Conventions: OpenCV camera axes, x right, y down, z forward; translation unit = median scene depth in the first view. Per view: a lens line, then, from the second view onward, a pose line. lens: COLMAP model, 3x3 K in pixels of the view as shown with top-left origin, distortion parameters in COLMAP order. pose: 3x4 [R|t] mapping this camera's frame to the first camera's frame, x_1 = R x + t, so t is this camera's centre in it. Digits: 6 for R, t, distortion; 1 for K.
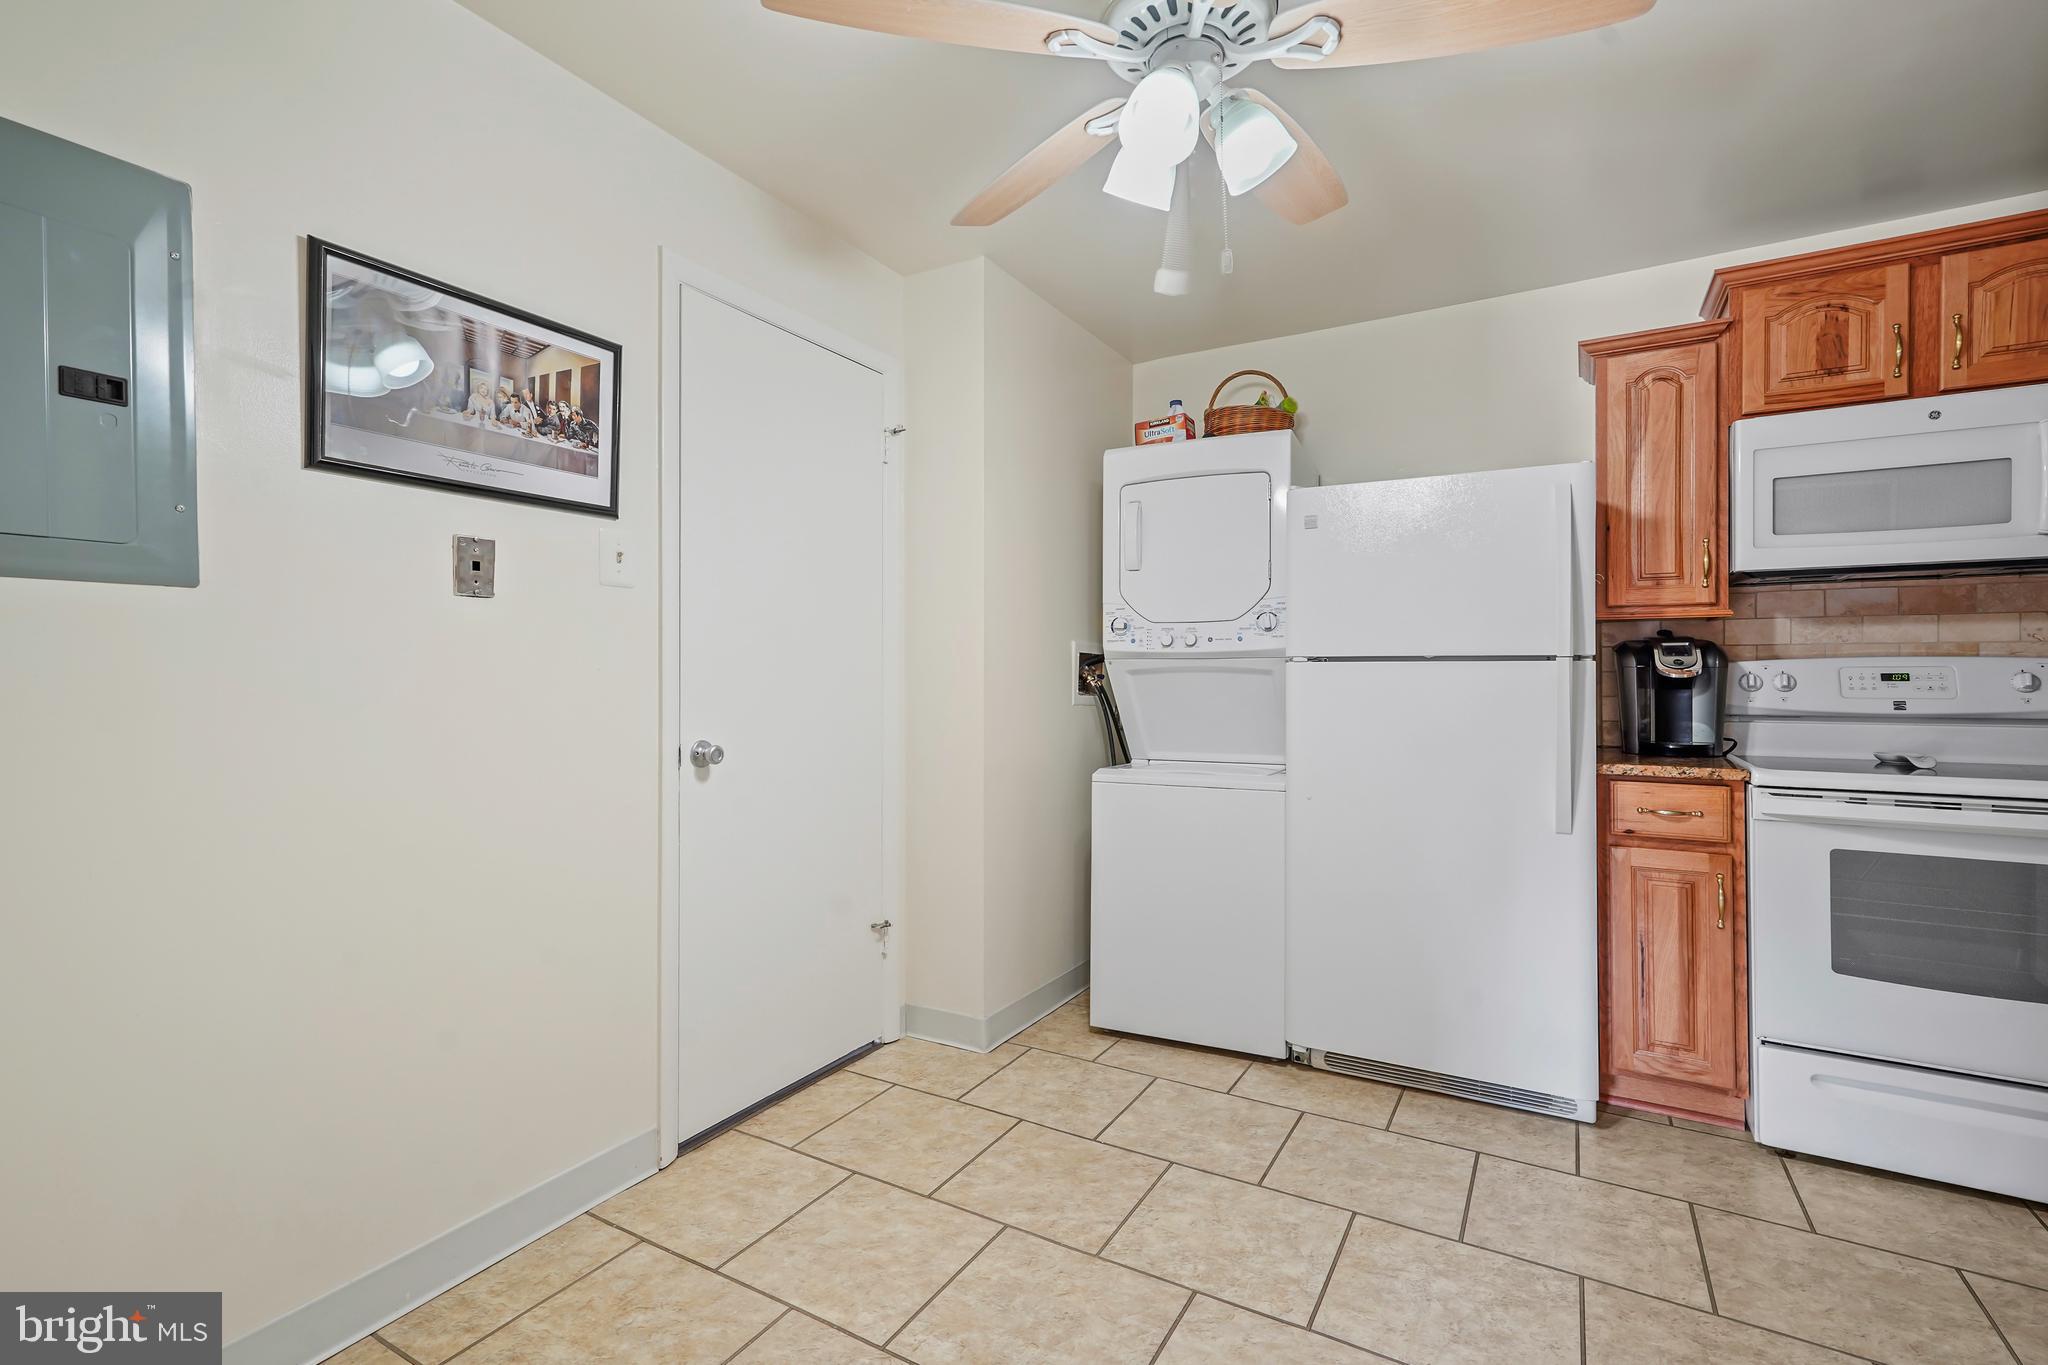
lens RADIAL K [[936.0, 0, 1022.7], [0, 936.0, 674.6], [0, 0, 1]] dist [0.002458, 0.000602]
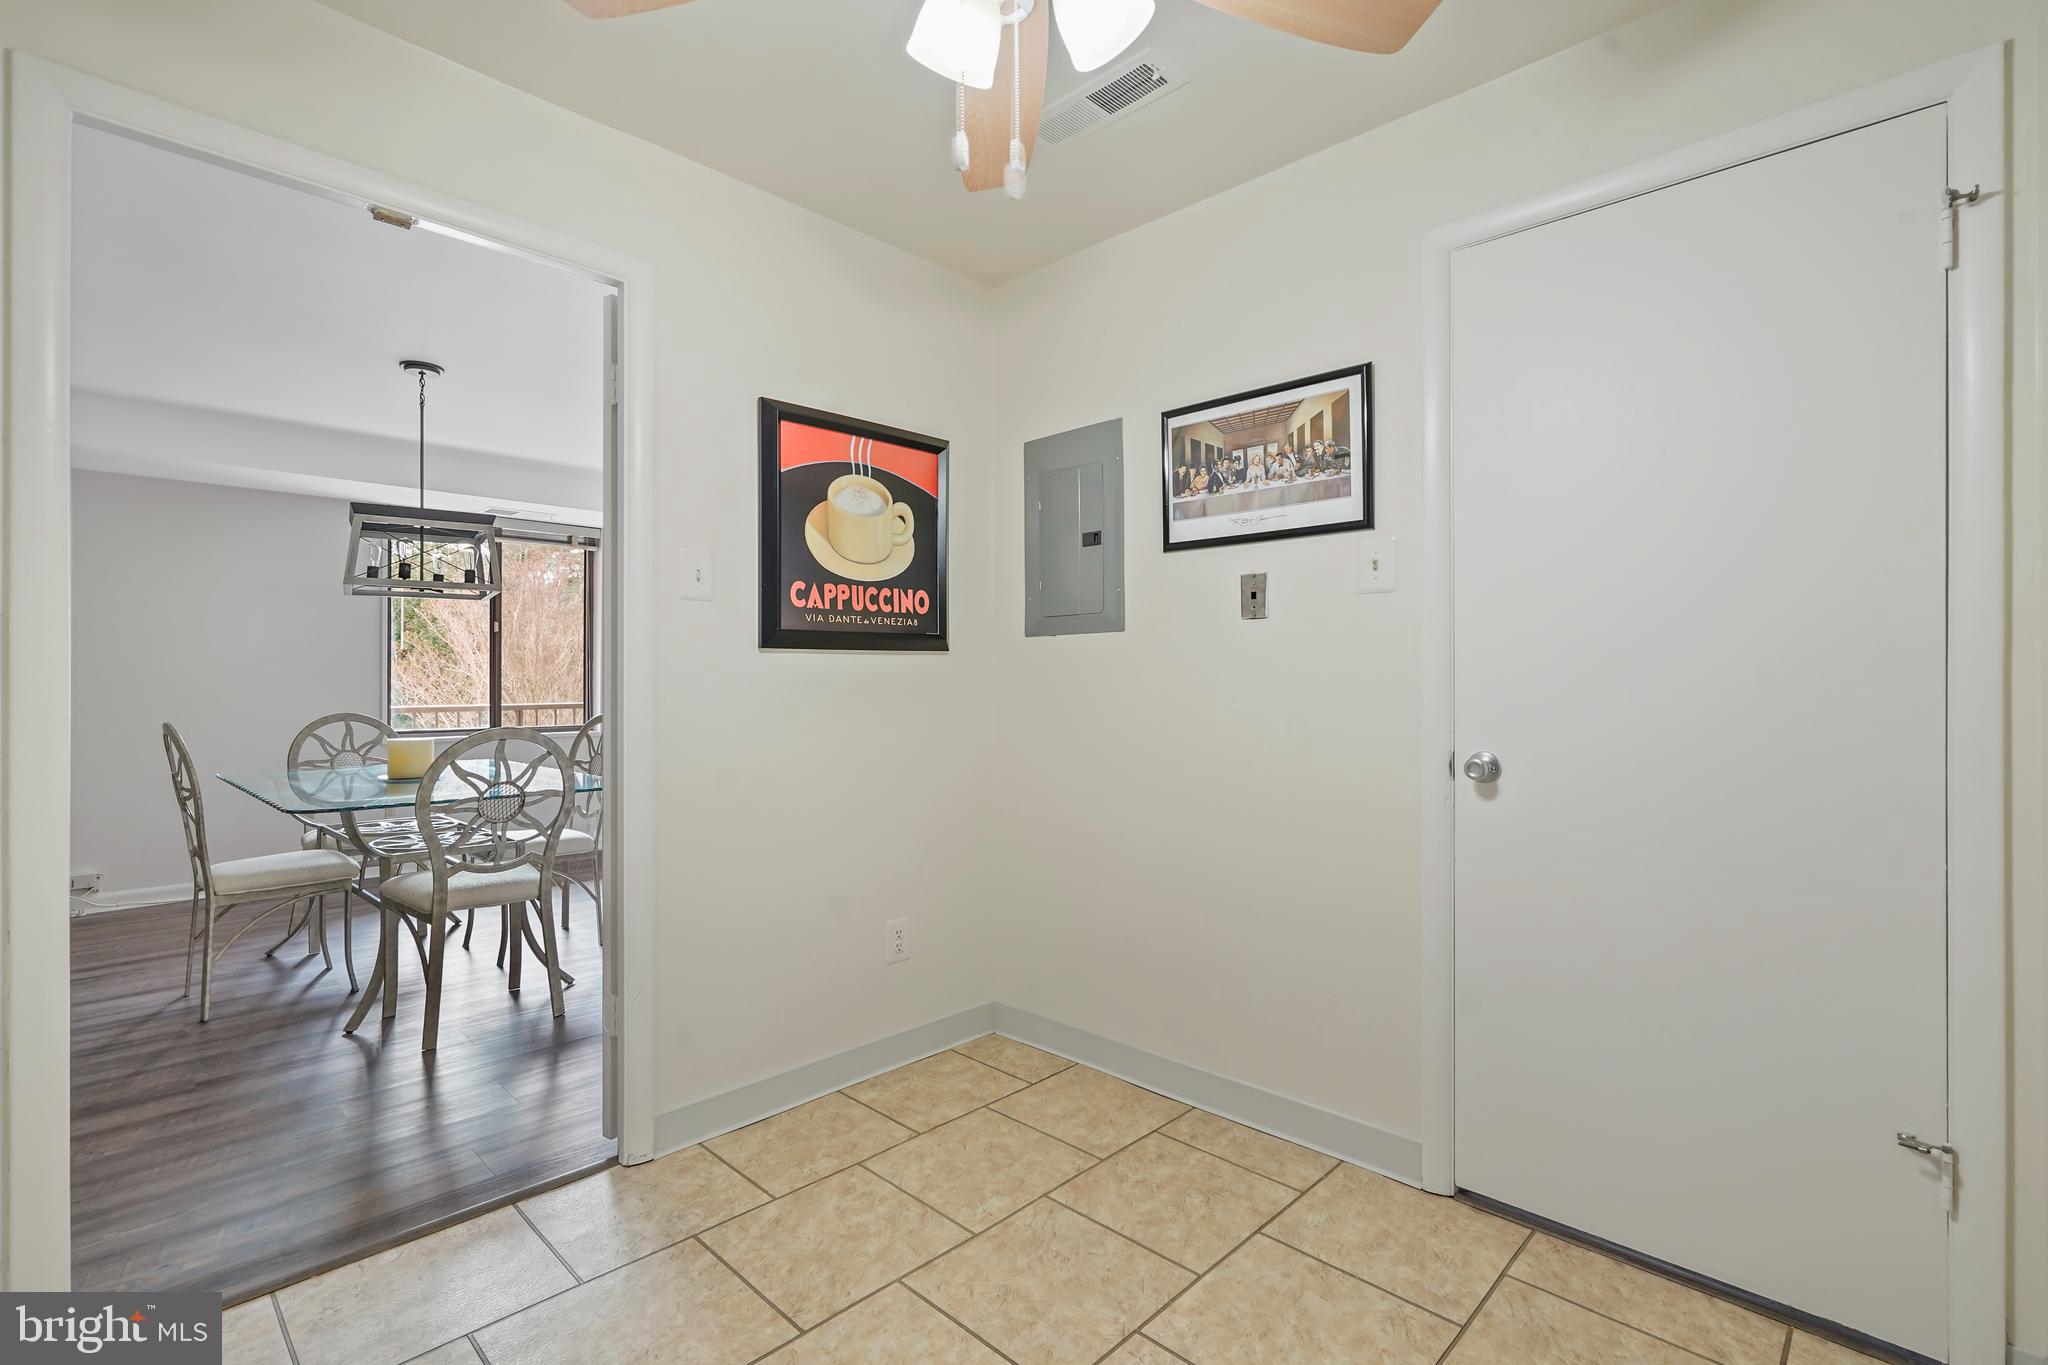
lens RADIAL K [[936.0, 0, 1023.6], [0, 936.0, 683.6], [0, 0, 1]] dist [0.002458, 0.000602]
pose [[-0.242679, 0.007205, -0.970080, 0.733462], [0.001514, 0.999974, 0.007048, -0.001018], [0.970105, 0.000242, -0.242684, 0.946118]]
